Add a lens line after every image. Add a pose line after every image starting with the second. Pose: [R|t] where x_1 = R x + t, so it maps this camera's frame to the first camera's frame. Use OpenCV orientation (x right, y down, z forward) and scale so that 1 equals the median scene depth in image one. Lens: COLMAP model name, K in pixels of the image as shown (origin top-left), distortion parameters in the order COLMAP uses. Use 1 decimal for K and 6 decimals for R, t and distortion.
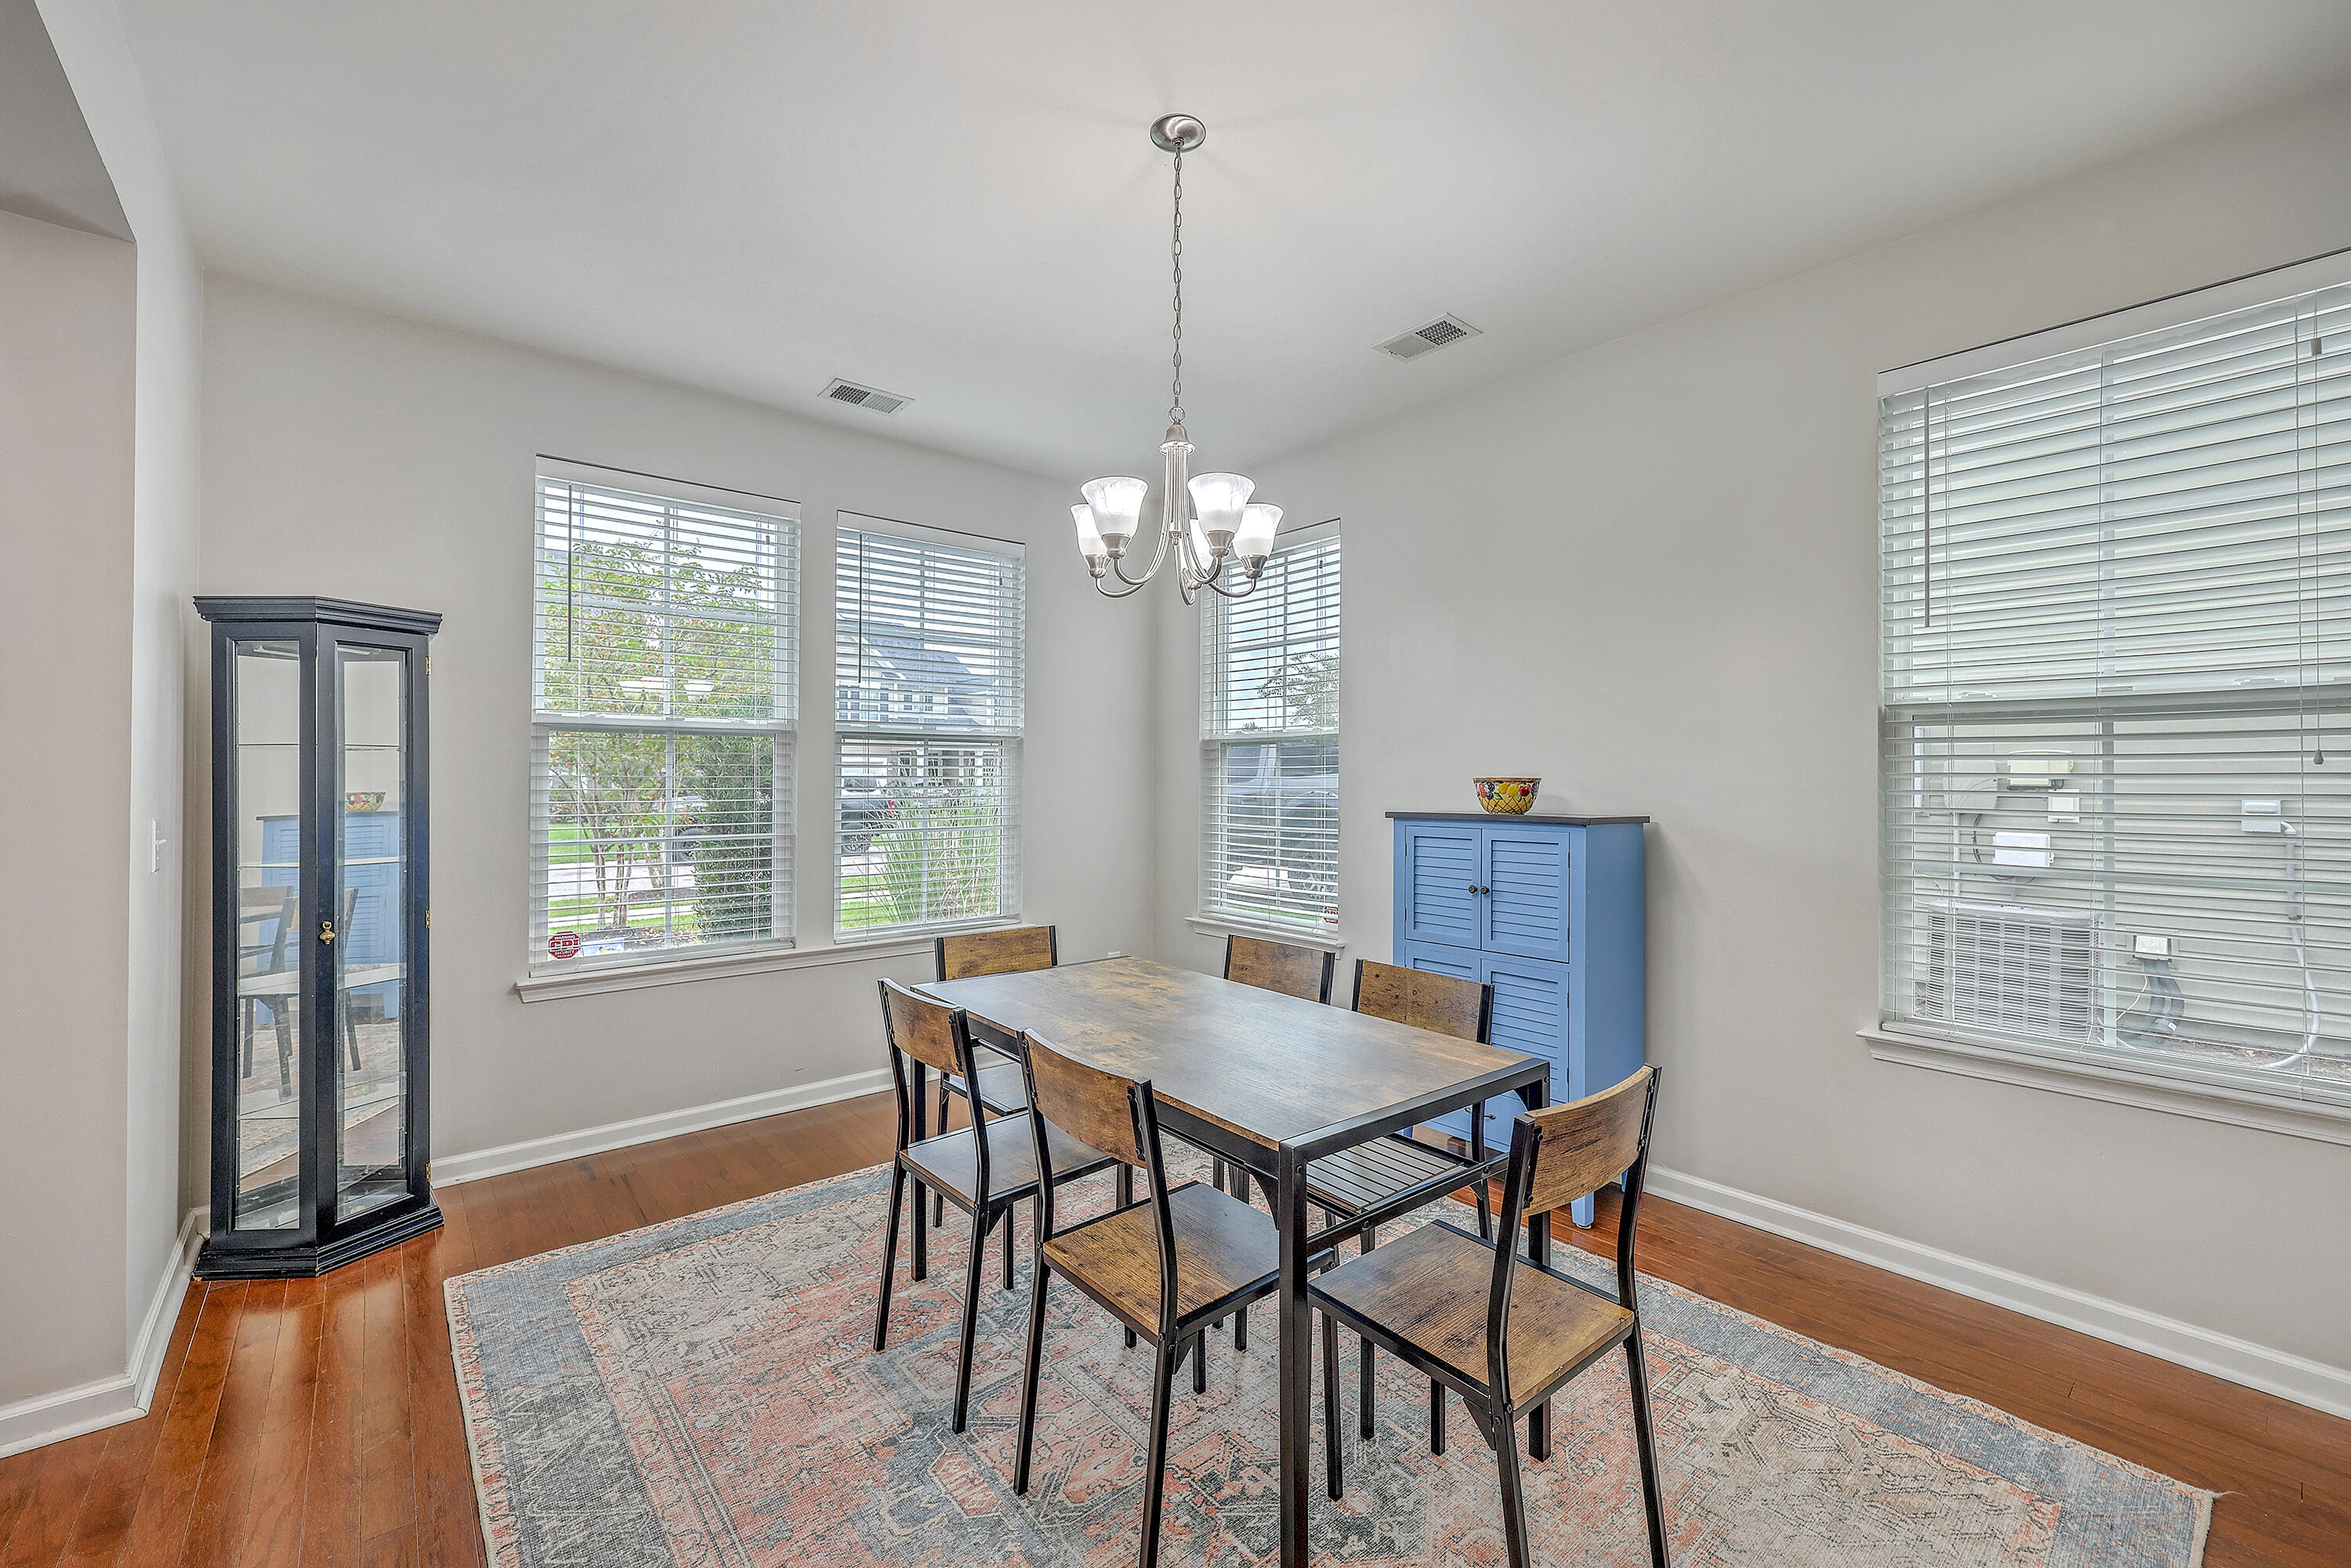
lens RADIAL K [[957.4, 0, 1175.5], [0, 957.4, 784.0], [0, 0, 1]] dist [0.010702, 0.000047]
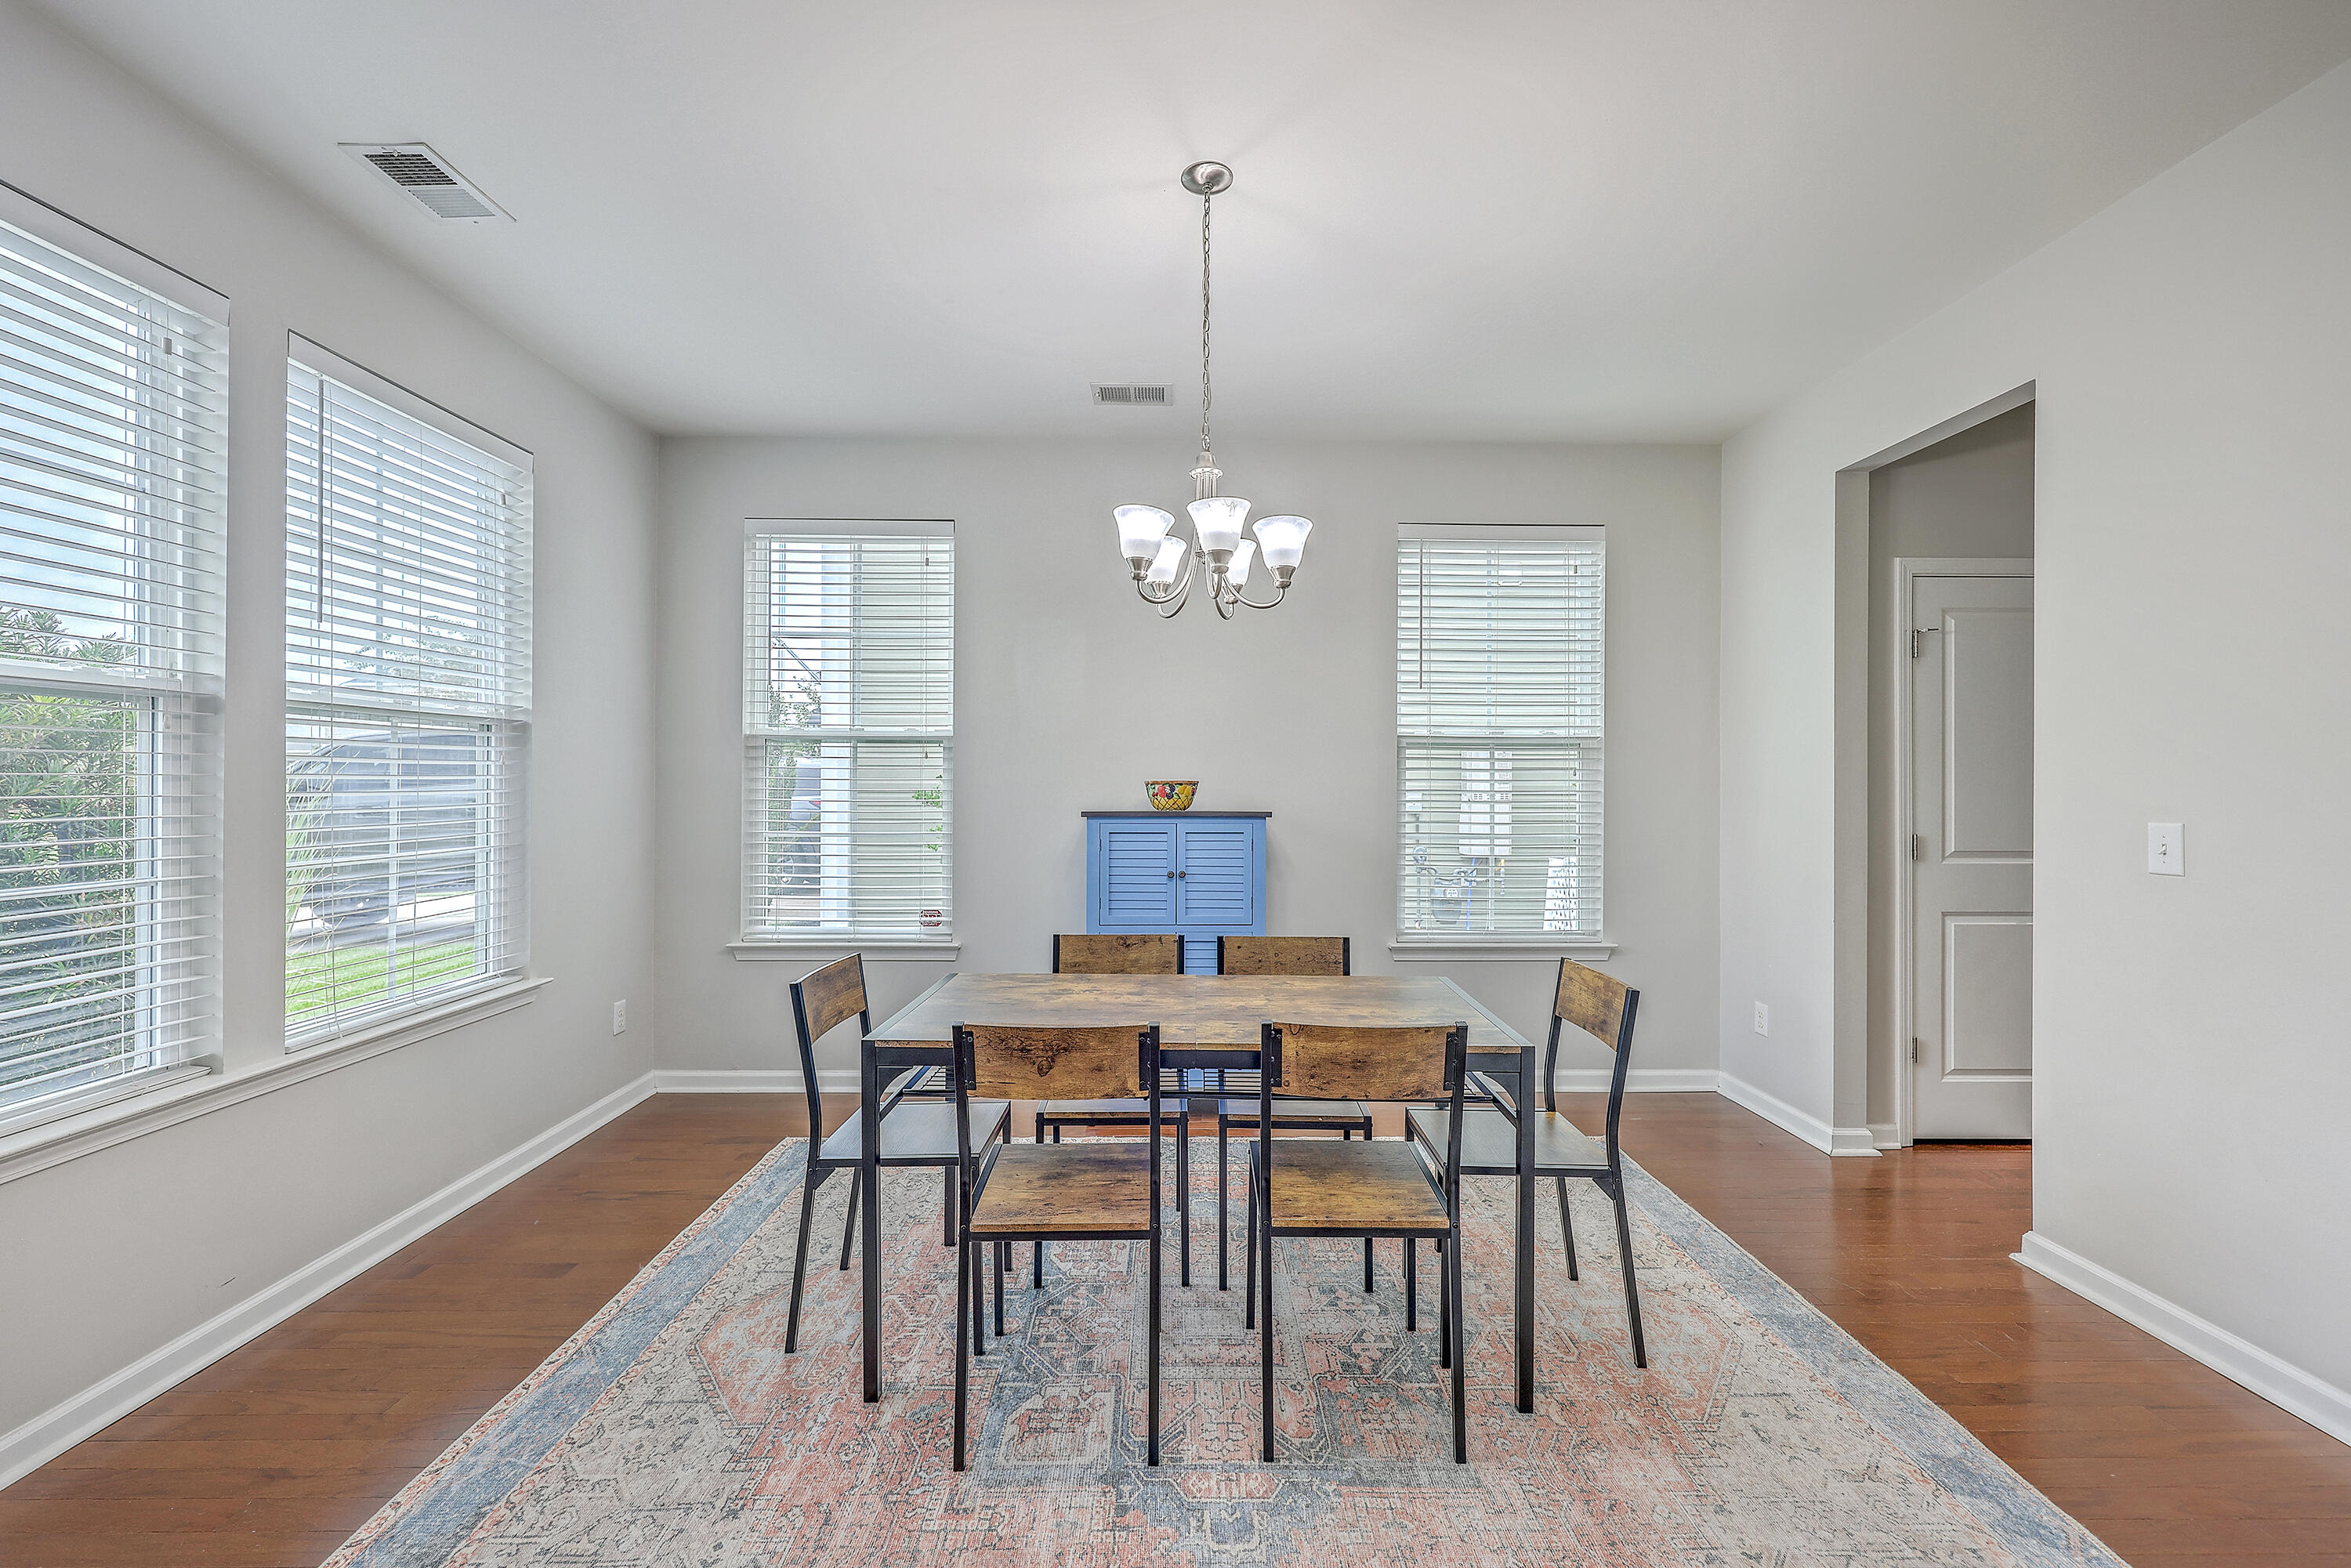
lens RADIAL K [[970.8, 0, 1175.5], [0, 970.8, 784.0], [0, 0, 1]] dist [-0.000005, 0.000003]
pose [[0.632663, 0.002260, 0.774424, -0.606067], [-0.000527, 0.999997, -0.002488, 0.001002], [-0.774427, 0.001166, 0.632662, 0.237526]]
